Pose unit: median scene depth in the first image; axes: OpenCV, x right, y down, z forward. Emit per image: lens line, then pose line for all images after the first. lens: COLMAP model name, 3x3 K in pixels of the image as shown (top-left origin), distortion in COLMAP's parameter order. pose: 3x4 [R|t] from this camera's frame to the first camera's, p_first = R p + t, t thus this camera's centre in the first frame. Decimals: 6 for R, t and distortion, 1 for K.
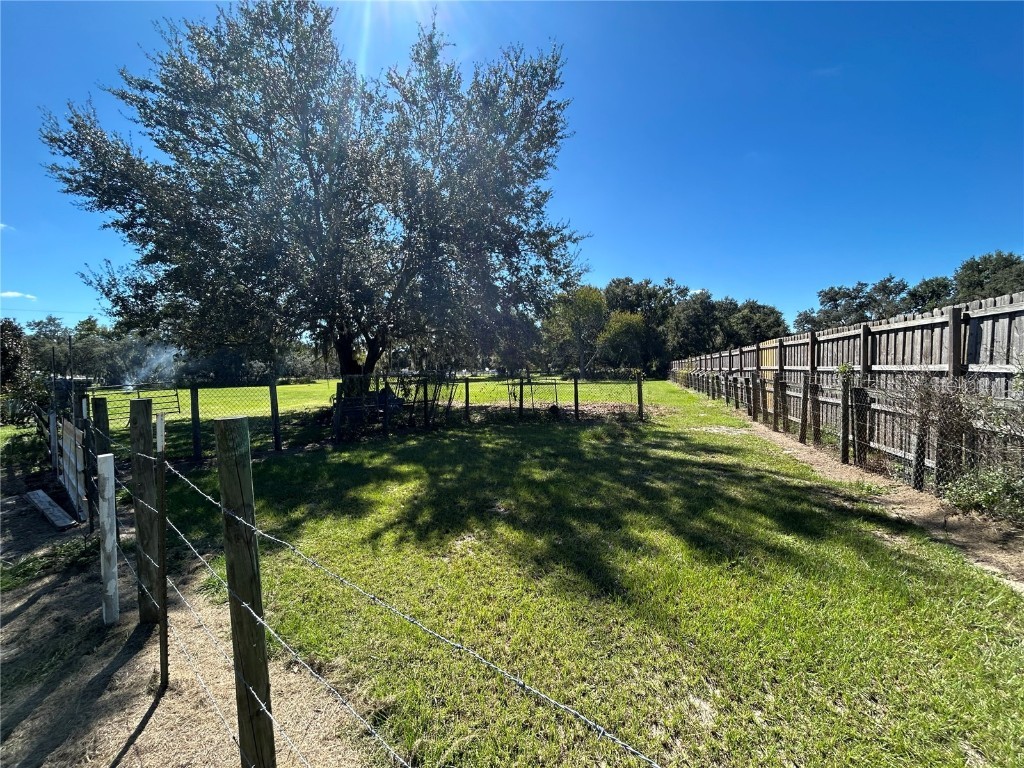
lens RADIAL K [[410.6, 0, 501.0], [0, 410.6, 381.9], [0, 0, 1]] dist [-0.000784, -0.000044]
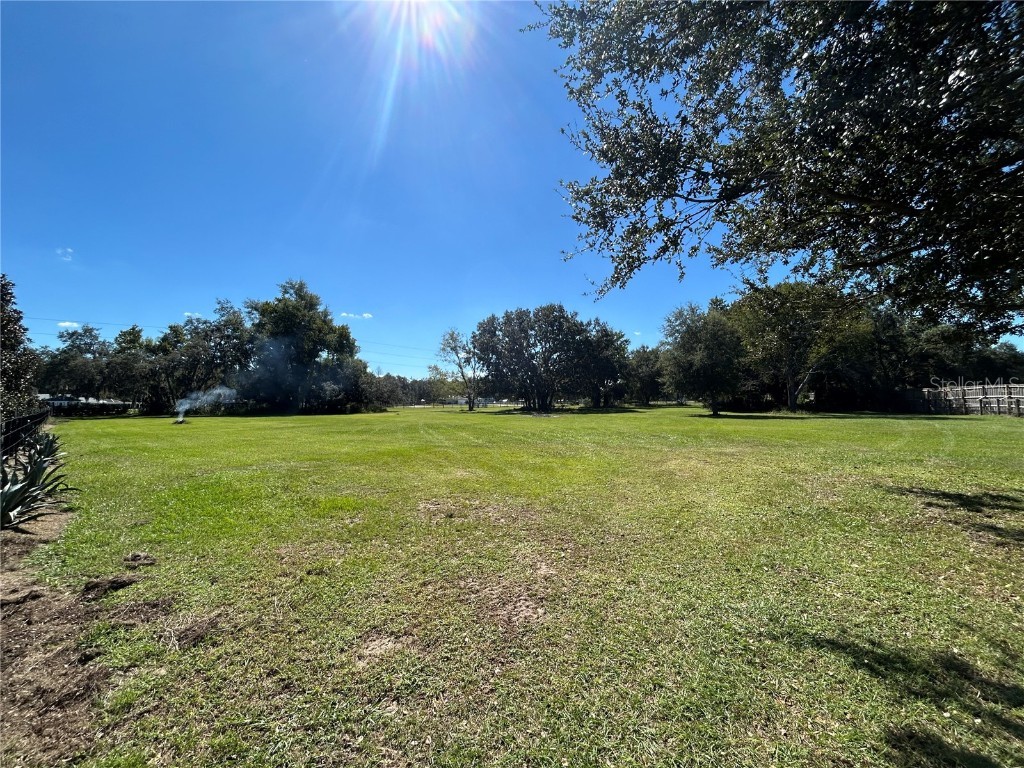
lens RADIAL K [[415.4, 0, 509.8], [0, 415.4, 385.2], [0, 0, 1]] dist [0.000999, 0.000774]
pose [[0.999069, 0.008214, -0.042359, -0.208765], [-0.011161, 0.997499, -0.069790, 0.007360], [0.041680, 0.070198, 0.996662, 0.205772]]
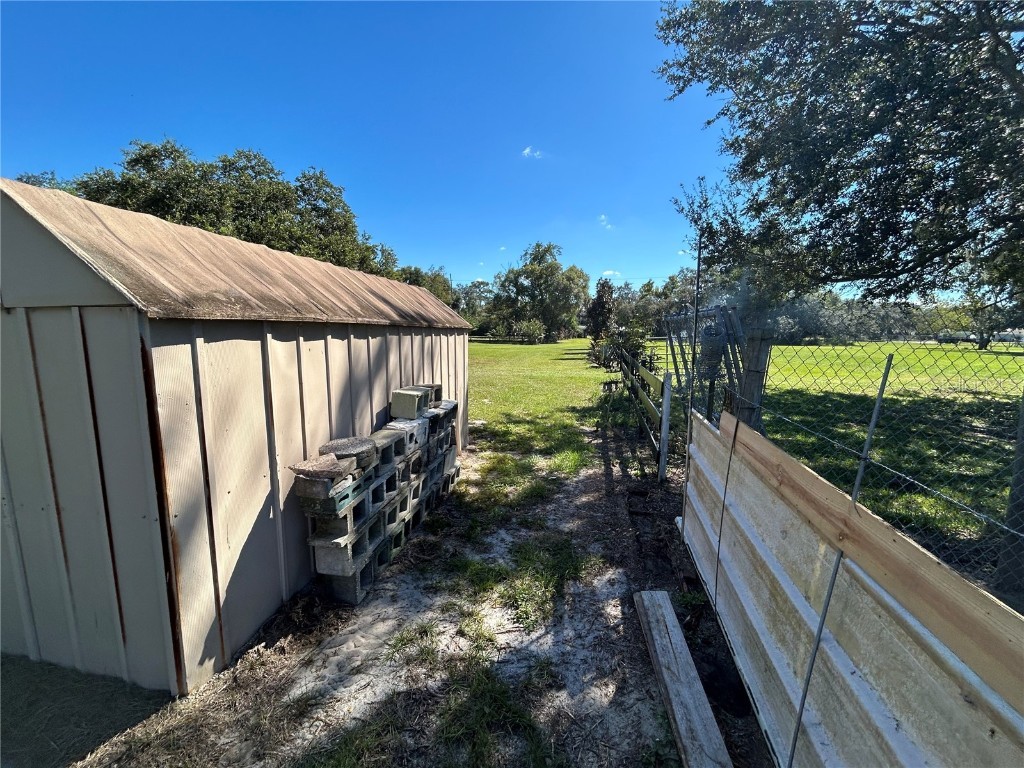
lens RADIAL K [[415.4, 0, 509.8], [0, 415.4, 385.2], [0, 0, 1]] dist [0.000999, 0.000774]
pose [[0.460561, 0.146985, -0.875374, -0.052211], [-0.051465, 0.988957, 0.138980, 0.001355], [0.886135, -0.018958, 0.463040, 0.041506]]
